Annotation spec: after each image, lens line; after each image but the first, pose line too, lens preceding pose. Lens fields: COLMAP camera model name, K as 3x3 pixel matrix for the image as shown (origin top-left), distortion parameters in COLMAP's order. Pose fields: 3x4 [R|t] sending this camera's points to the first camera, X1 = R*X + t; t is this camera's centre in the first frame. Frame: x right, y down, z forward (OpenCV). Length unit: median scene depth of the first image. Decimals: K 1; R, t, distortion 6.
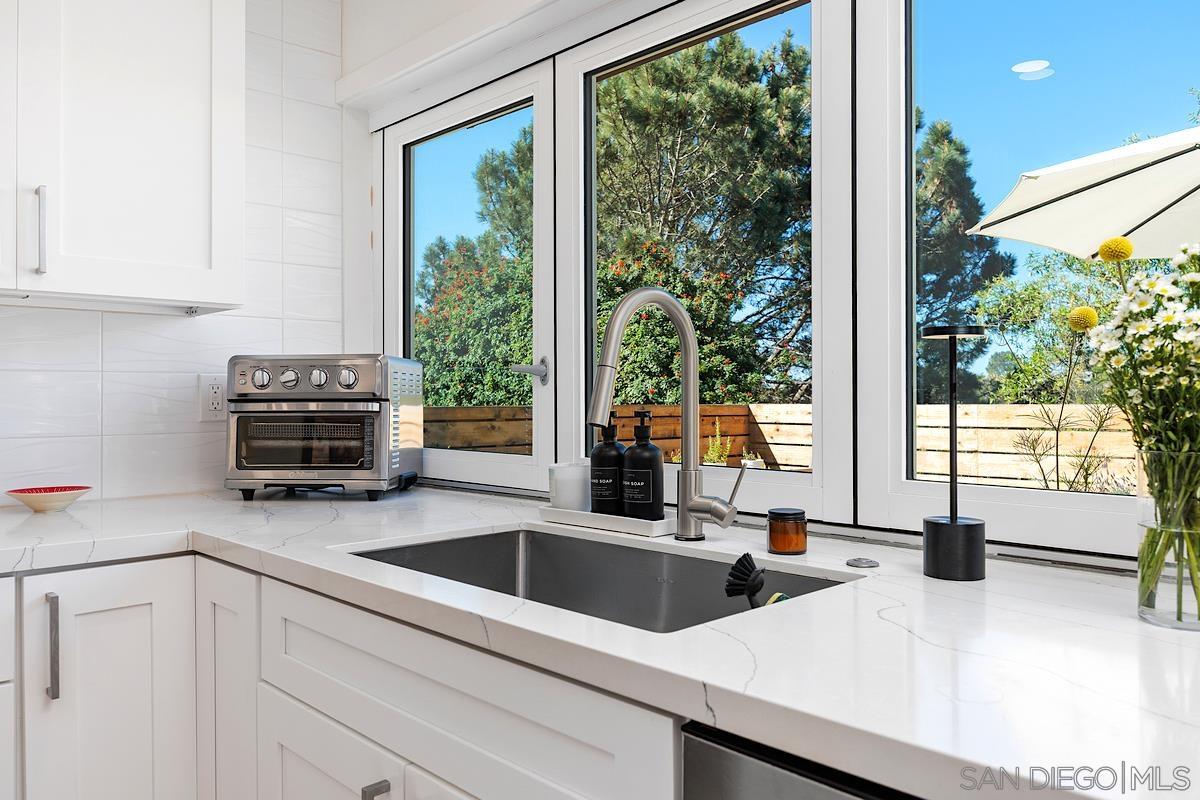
lens RADIAL K [[874.9, 0, 595.1], [0, 874.9, 388.6], [0, 0, 1]] dist [-0.005171, 0.005670]
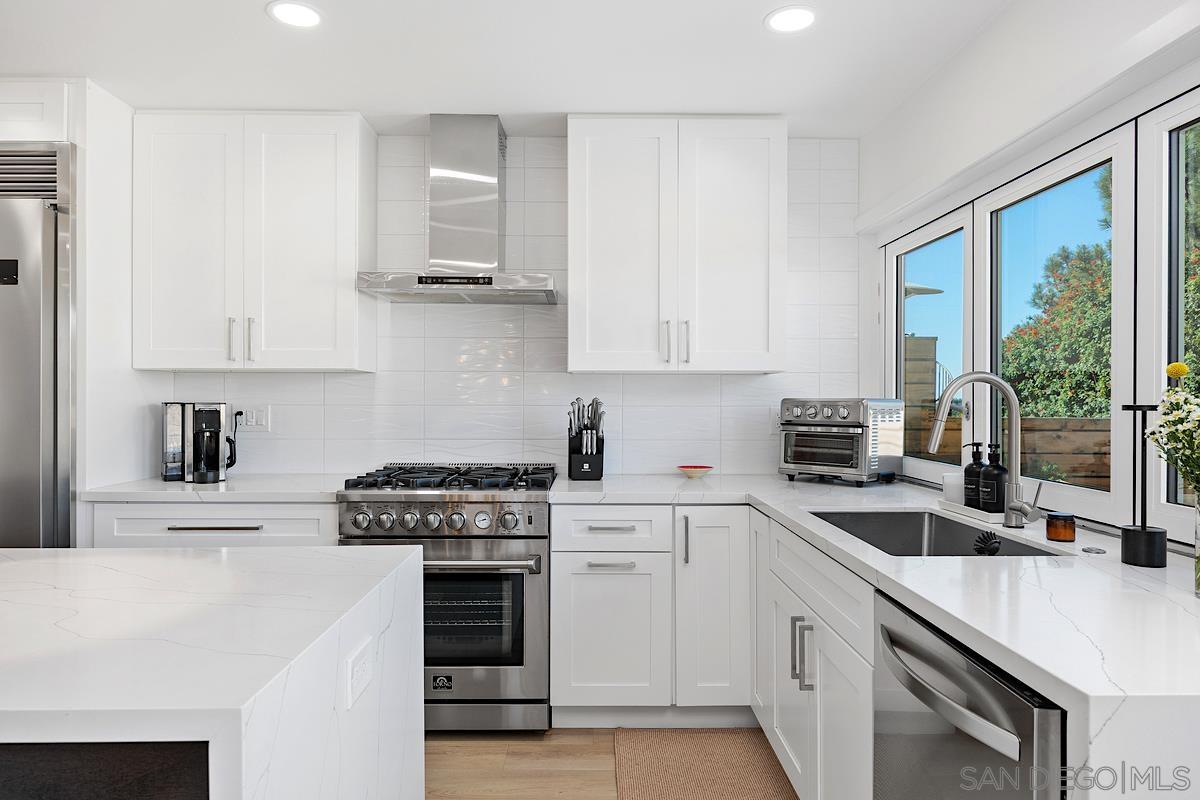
lens RADIAL K [[744.5, 0, 598.8], [0, 744.5, 399.3], [0, 0, 1]] dist [0.001952, -0.004077]
pose [[0.731468, 0.006603, -0.681844, 0.051343], [0.002084, 0.999927, 0.011918, -0.008295], [0.681872, -0.010139, 0.731401, -0.053665]]
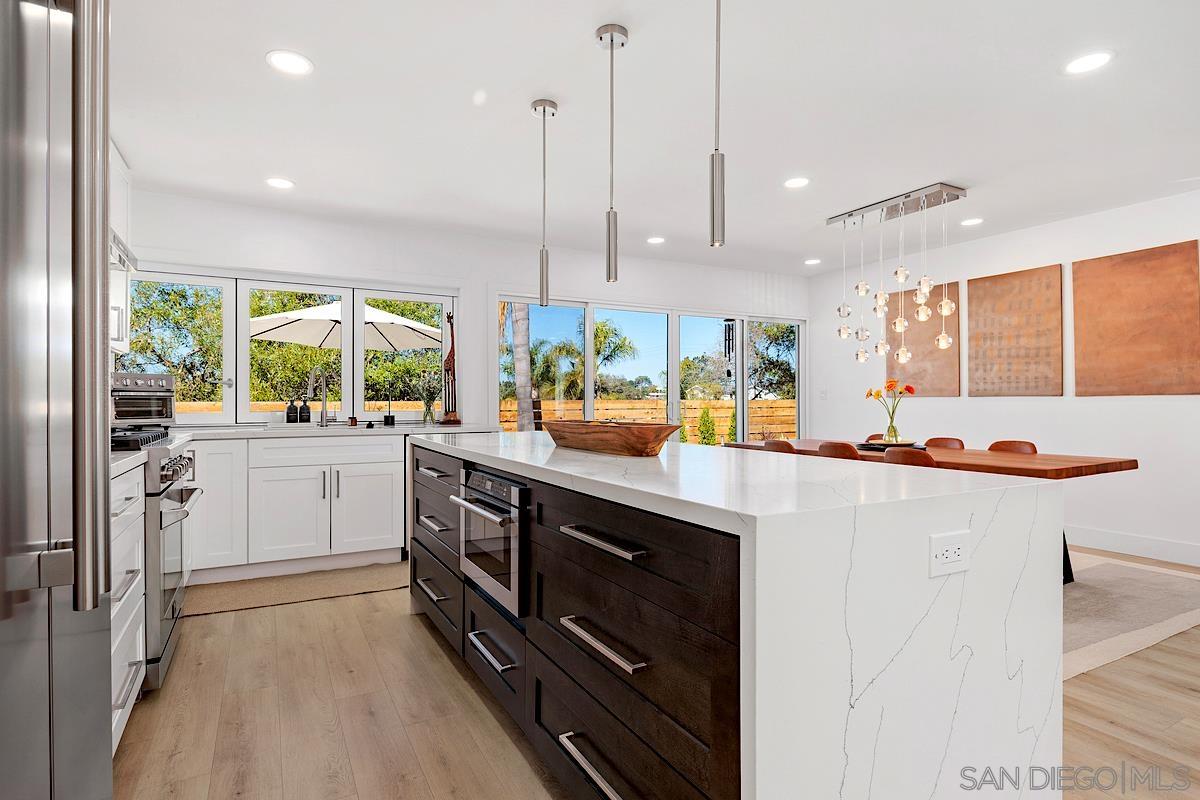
lens RADIAL K [[614.8, 0, 598.0], [0, 614.8, 400.1], [0, 0, 1]] dist [-0.000400, -0.002535]
pose [[0.261021, 0.005449, 0.965318, -0.254546], [-0.011306, 0.999933, -0.002587, 0.004258], [-0.965267, -0.010239, 0.261065, -0.109452]]
